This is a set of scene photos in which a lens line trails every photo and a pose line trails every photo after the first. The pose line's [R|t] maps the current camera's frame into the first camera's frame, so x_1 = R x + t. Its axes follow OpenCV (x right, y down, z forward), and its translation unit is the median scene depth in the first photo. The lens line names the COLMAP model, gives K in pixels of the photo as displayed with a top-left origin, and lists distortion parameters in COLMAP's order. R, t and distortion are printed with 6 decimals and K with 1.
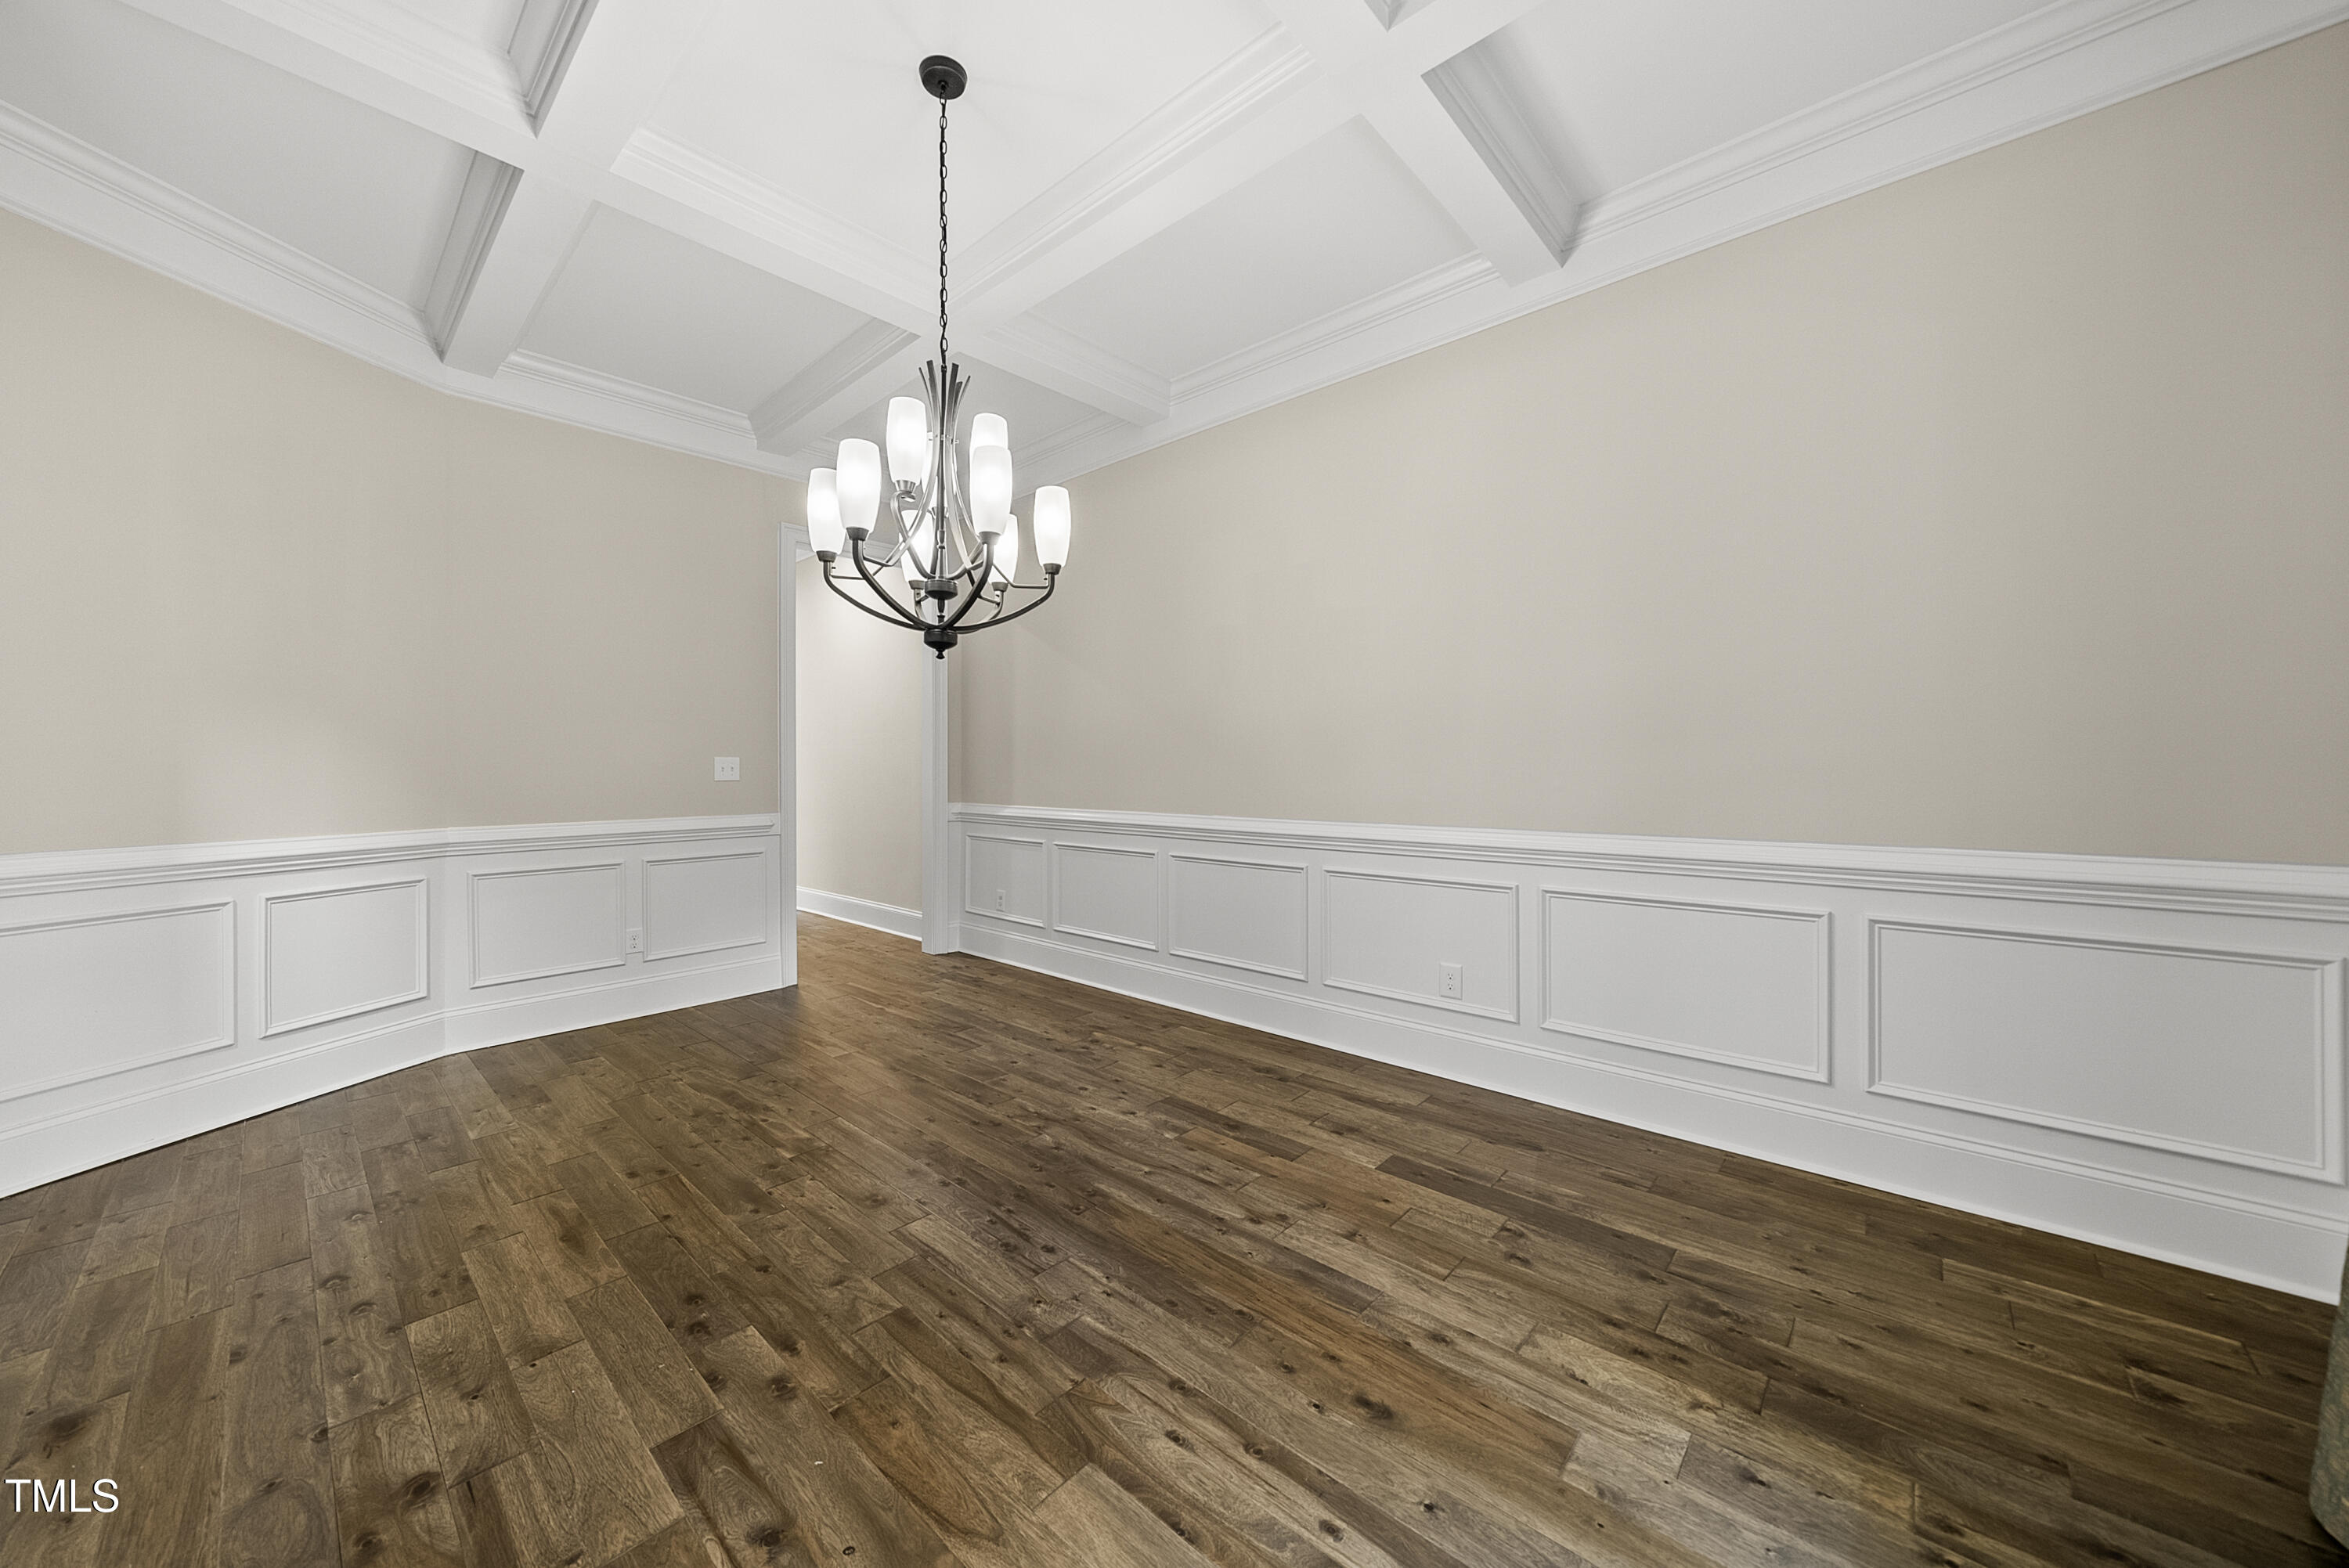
lens RADIAL K [[831.0, 0, 1149.3], [0, 831.0, 762.6], [0, 0, 1]] dist [-0.000332, 0.000033]
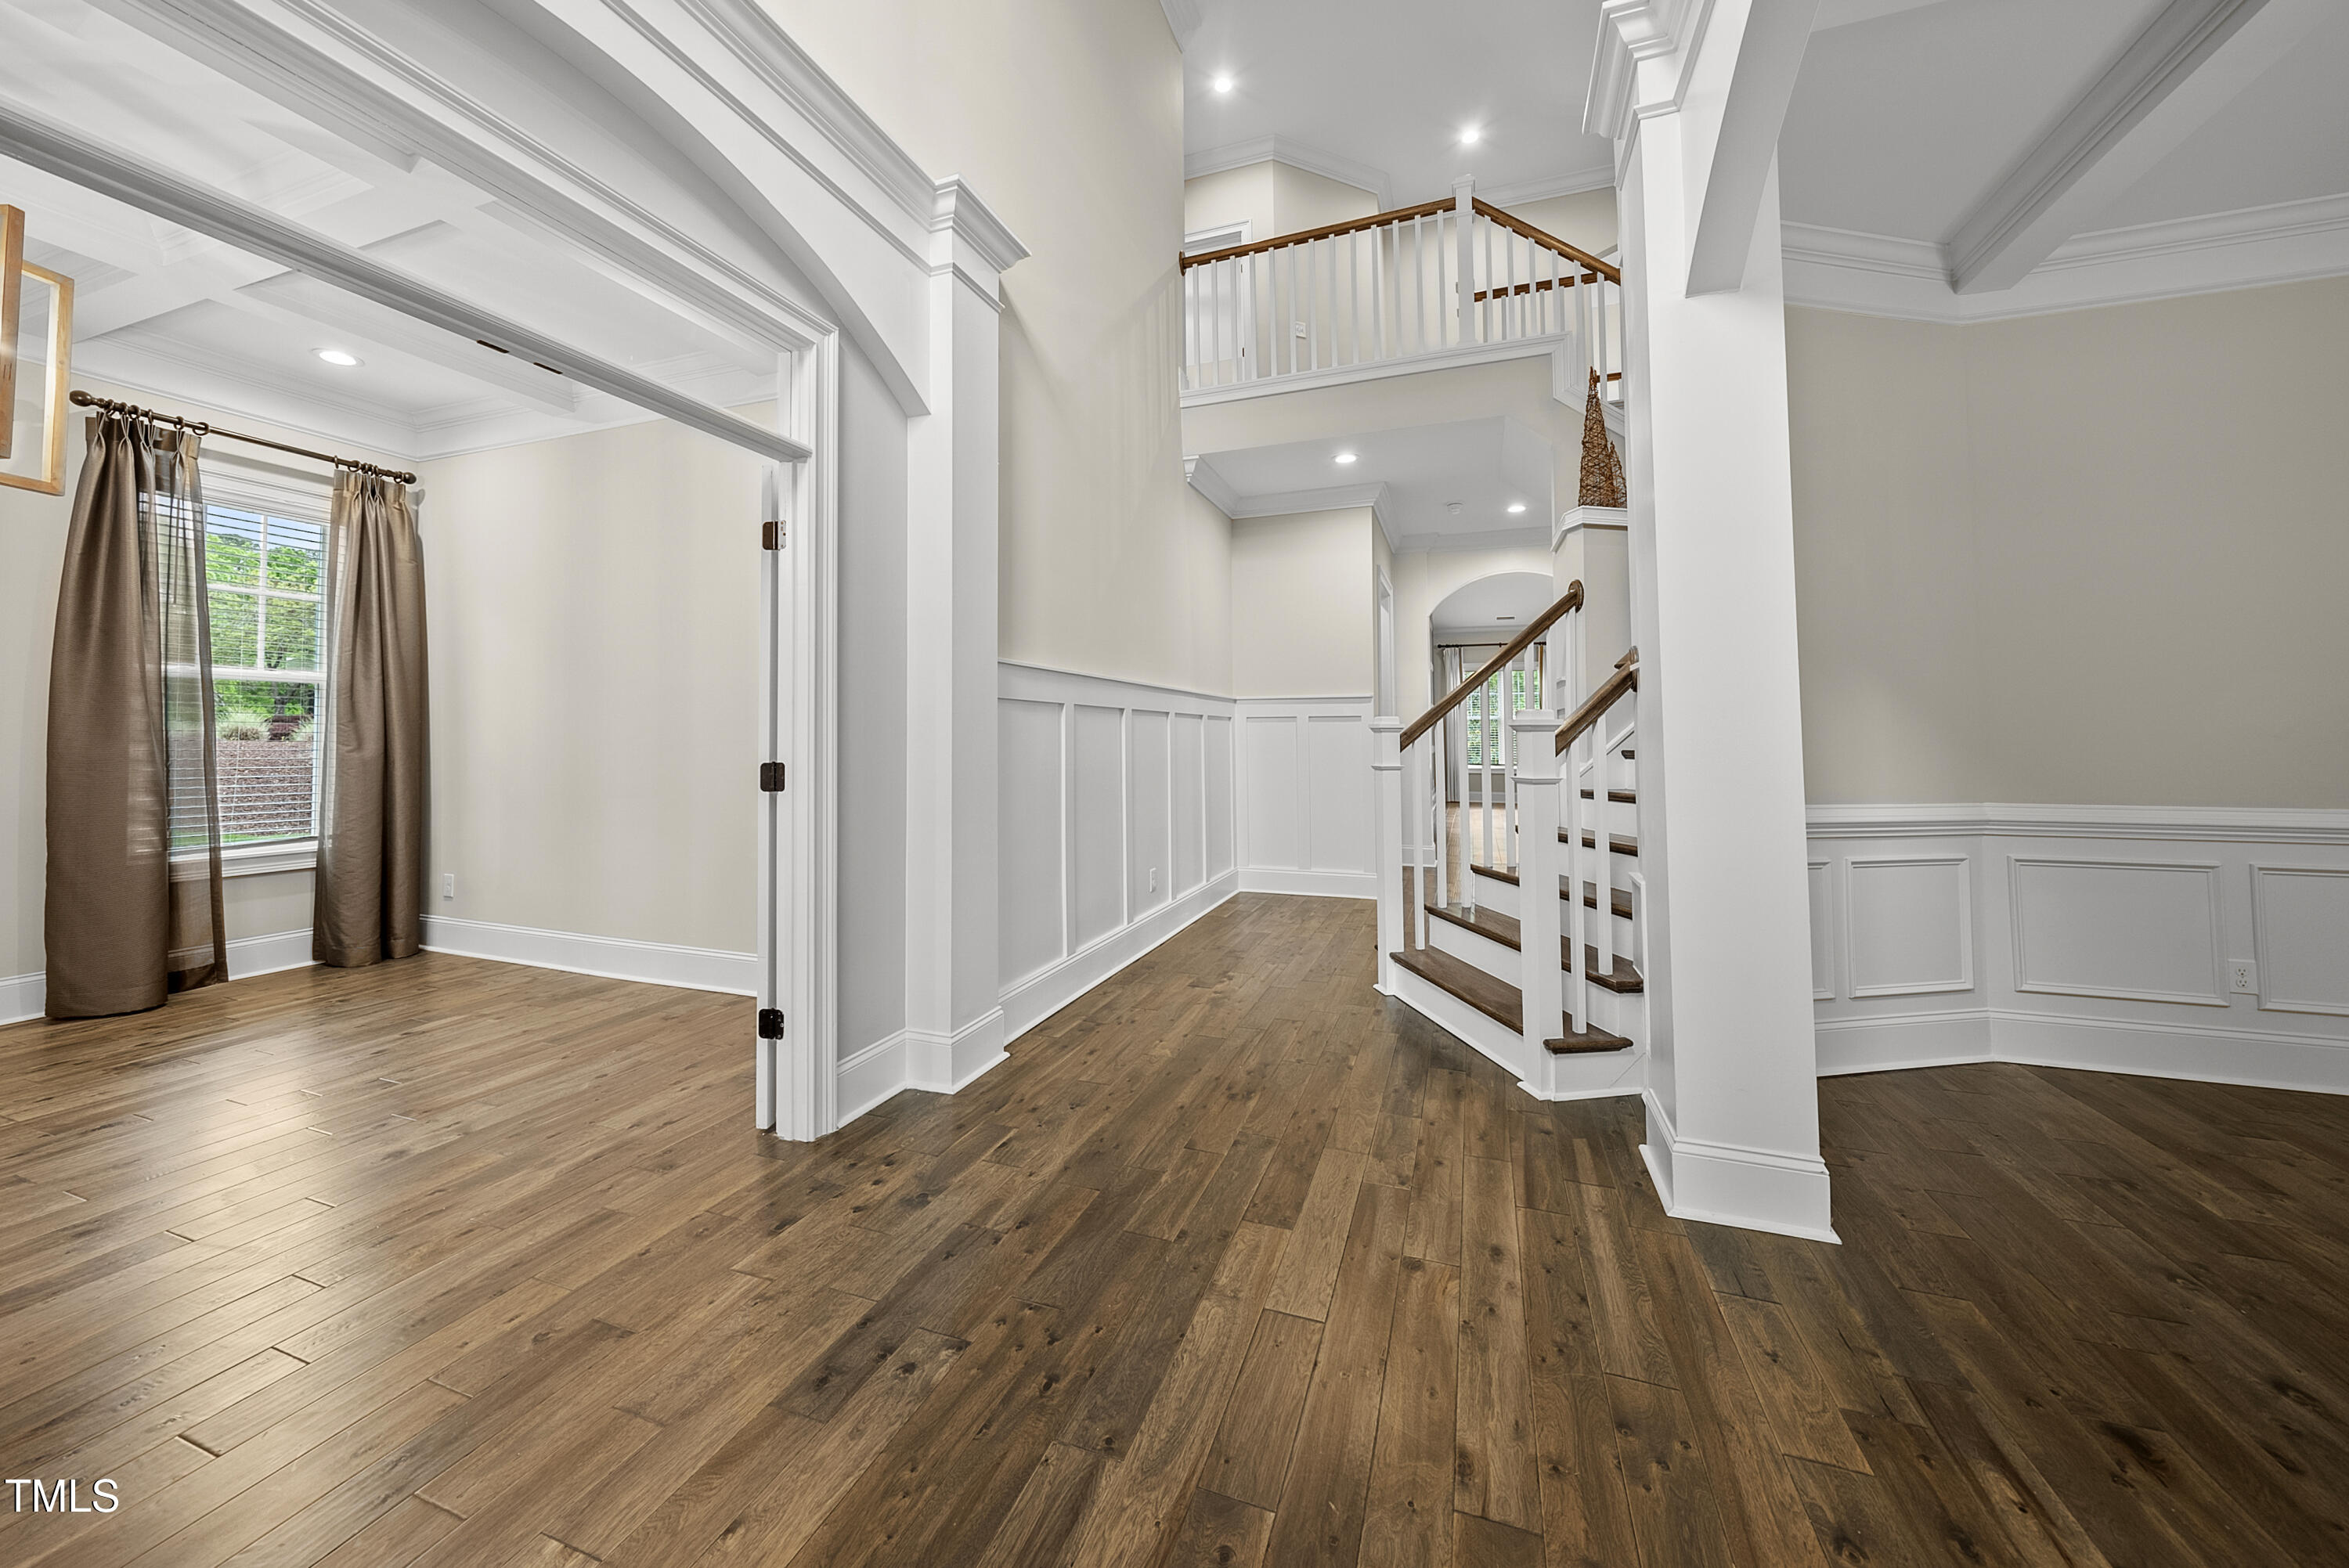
lens RADIAL K [[836.6, 0, 1168.0], [0, 836.6, 700.6], [0, 0, 1]] dist [-0.005302, 0.000497]
pose [[0.392551, -0.038492, -0.918924, -0.438312], [0.005434, 0.999203, -0.039534, -0.000809], [0.919714, 0.010526, 0.392448, -0.192115]]
